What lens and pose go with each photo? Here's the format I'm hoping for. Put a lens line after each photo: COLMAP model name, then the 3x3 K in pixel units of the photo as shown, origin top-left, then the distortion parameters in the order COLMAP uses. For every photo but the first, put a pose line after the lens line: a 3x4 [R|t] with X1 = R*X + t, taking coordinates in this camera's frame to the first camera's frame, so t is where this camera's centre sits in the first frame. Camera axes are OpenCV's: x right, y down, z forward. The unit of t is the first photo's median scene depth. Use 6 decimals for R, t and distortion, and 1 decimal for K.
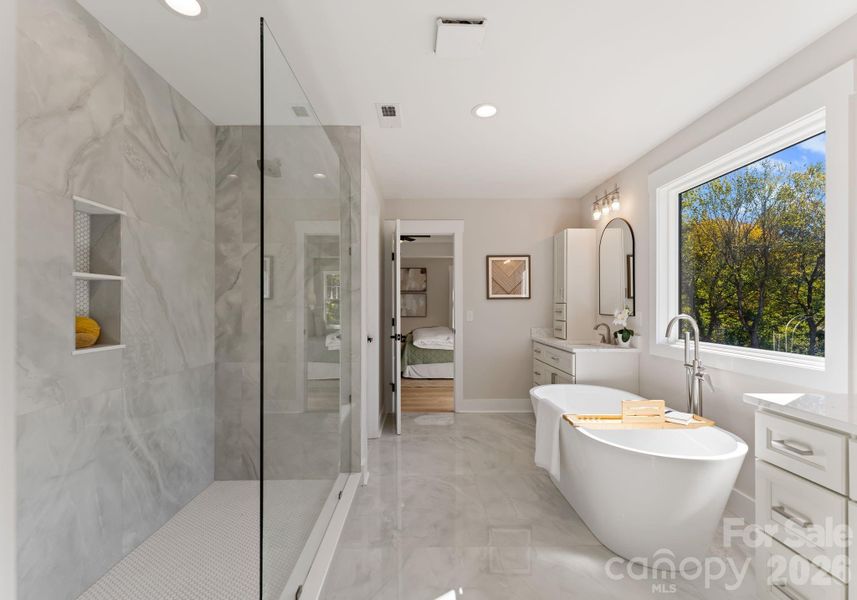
lens RADIAL K [[358.7, 0, 424.3], [0, 358.7, 301.6], [0, 0, 1]] dist [-0.004763, 0.000313]
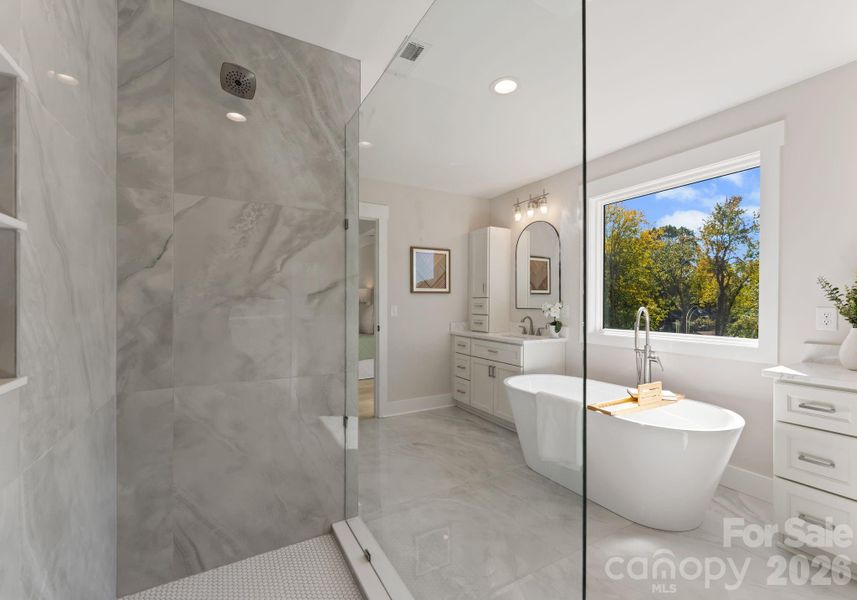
lens RADIAL K [[358.7, 0, 421.1], [0, 358.7, 301.1], [0, 0, 1]] dist [-0.004763, 0.000313]
pose [[0.885212, 0.004931, 0.465162, -0.416875], [-0.009234, 0.999933, 0.006971, 0.012928], [-0.465096, -0.010466, 0.885198, 0.264207]]
